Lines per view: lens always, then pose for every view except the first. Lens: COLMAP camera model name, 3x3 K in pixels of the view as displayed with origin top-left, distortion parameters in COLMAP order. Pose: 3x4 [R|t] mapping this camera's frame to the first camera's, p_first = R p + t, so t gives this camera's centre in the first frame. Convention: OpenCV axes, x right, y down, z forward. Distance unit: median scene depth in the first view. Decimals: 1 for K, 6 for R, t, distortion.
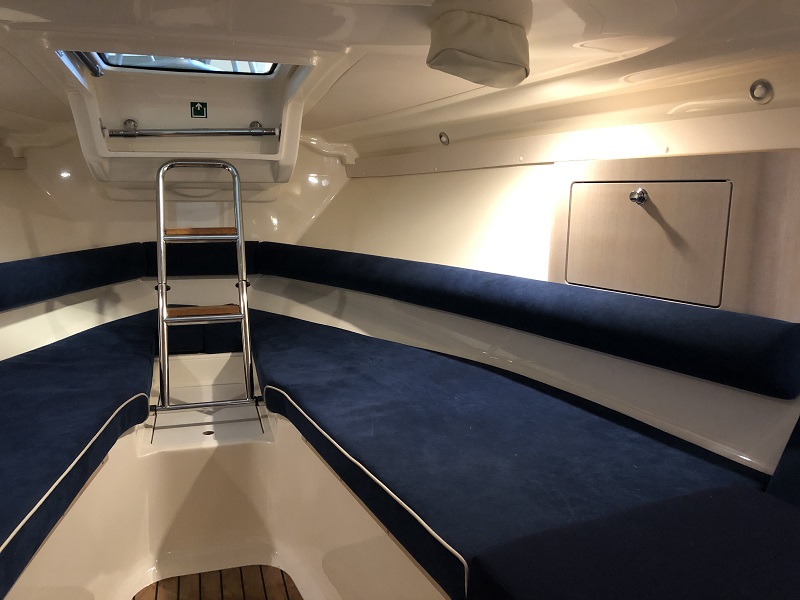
lens RADIAL K [[654.8, 0, 402.0], [0, 654.8, 294.4], [0, 0, 1]] dist [0.007874, 0.005153]
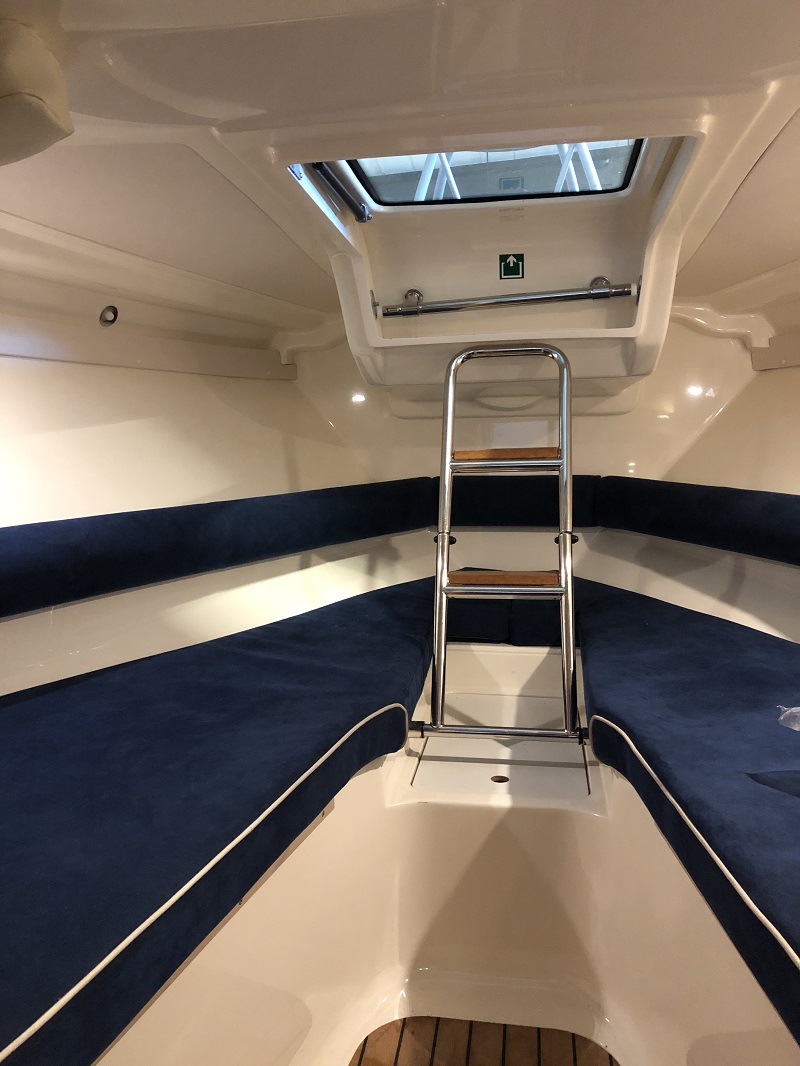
lens RADIAL K [[864.0, 0, 399.7], [0, 864.0, 526.6], [0, 0, 1]] dist [0.054615, -0.098310]
pose [[0.897502, 0.026352, -0.440222, -0.026772], [-0.044641, 0.998515, -0.031240, 0.005446], [0.438745, 0.047690, 0.897345, 0.203469]]
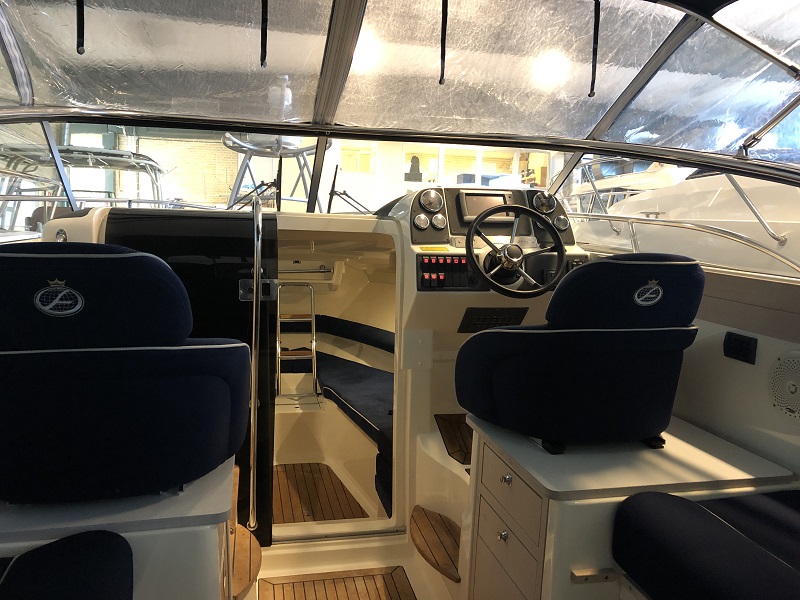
lens RADIAL K [[653.4, 0, 400.0], [0, 653.4, 300.0], [0, 0, 1]] dist [0.093264, -0.159437]
pose [[0.997003, 0.031455, -0.070673, 0.194772], [-0.034000, 0.998805, -0.035096, -0.087714], [0.069485, 0.037393, 0.996882, -1.170369]]
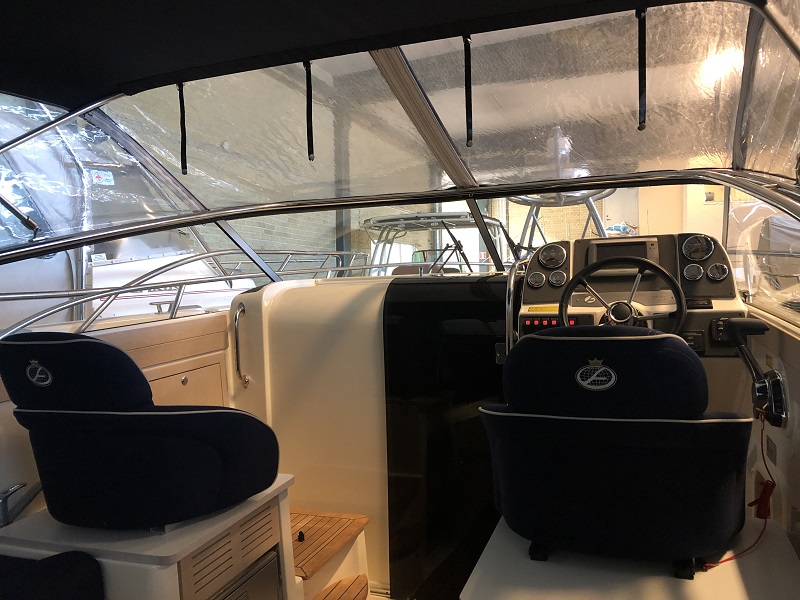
lens RADIAL K [[654.8, 0, 402.0], [0, 654.8, 294.4], [0, 0, 1]] dist [0.007874, 0.005153]
pose [[0.791230, -0.009427, -0.611446, 0.651661], [-0.051484, 0.995304, -0.081966, -0.146933], [0.609348, 0.096334, 0.787029, -0.991045]]
